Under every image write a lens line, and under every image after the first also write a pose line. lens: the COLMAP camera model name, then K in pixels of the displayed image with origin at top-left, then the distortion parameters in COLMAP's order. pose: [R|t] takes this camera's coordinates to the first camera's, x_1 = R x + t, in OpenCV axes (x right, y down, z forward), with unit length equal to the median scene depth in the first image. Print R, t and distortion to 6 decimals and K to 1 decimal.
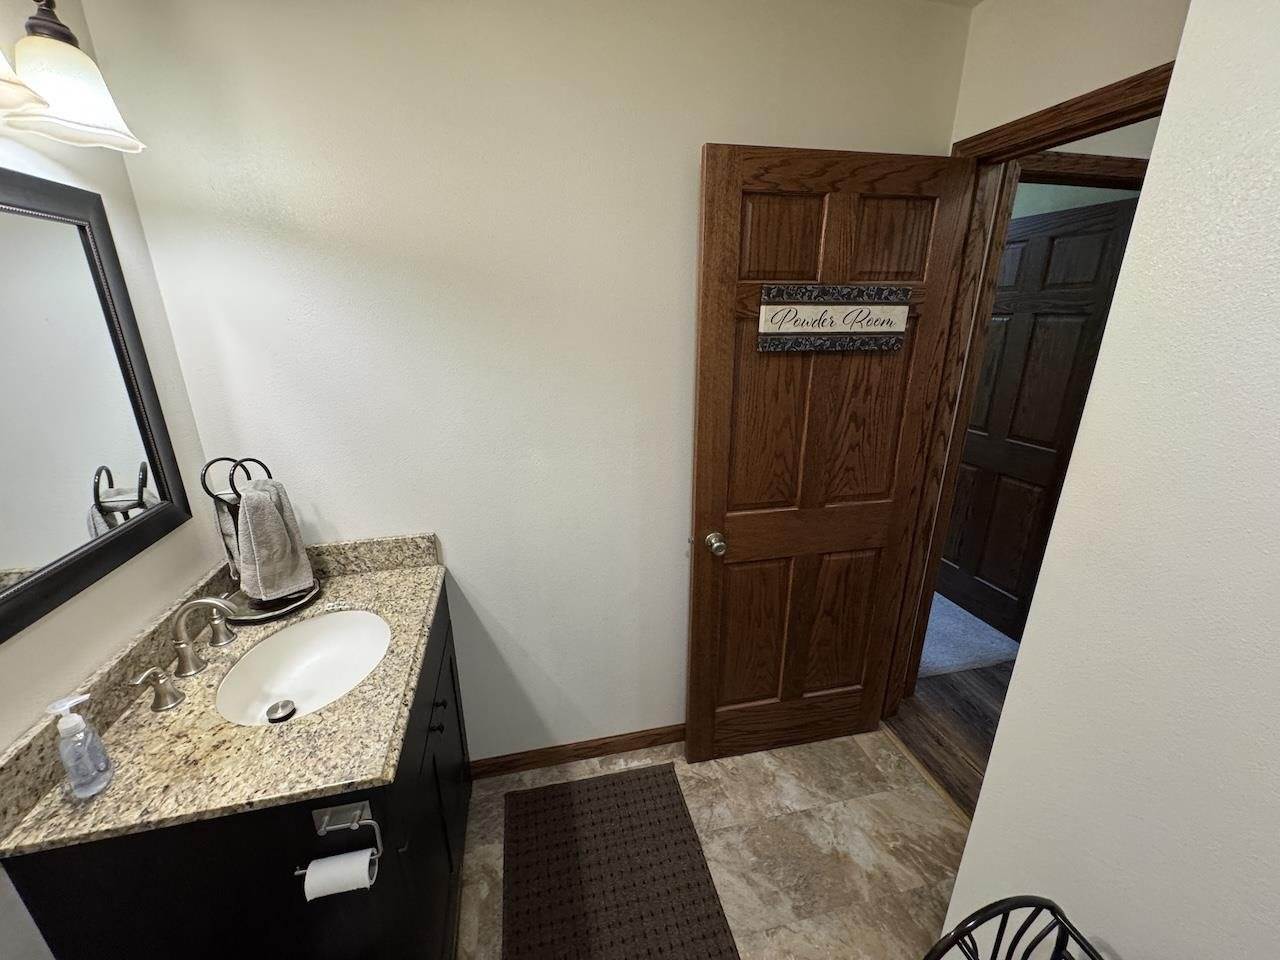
lens RADIAL K [[508.1, 0, 639.6], [0, 508.1, 475.1], [0, 0, 1]] dist [-0.000847, 0.000324]
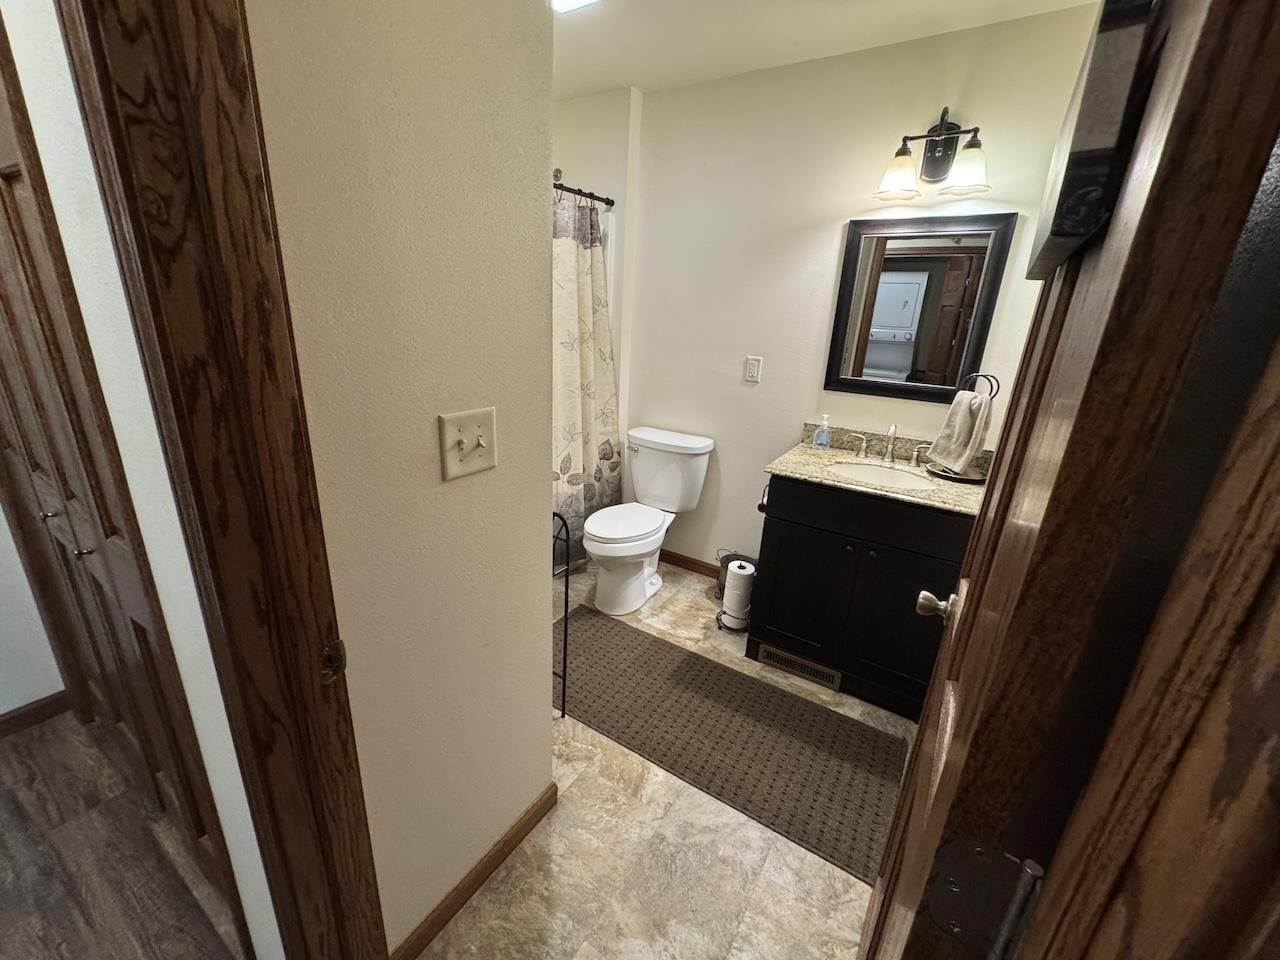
lens RADIAL K [[508.1, 0, 639.6], [0, 508.1, 475.1], [0, 0, 1]] dist [-0.000847, 0.000324]
pose [[-0.708556, 0.185798, -0.680755, 0.830654], [-0.270990, 0.819096, 0.505614, -0.214885], [0.651546, 0.542734, -0.530026, 1.037706]]
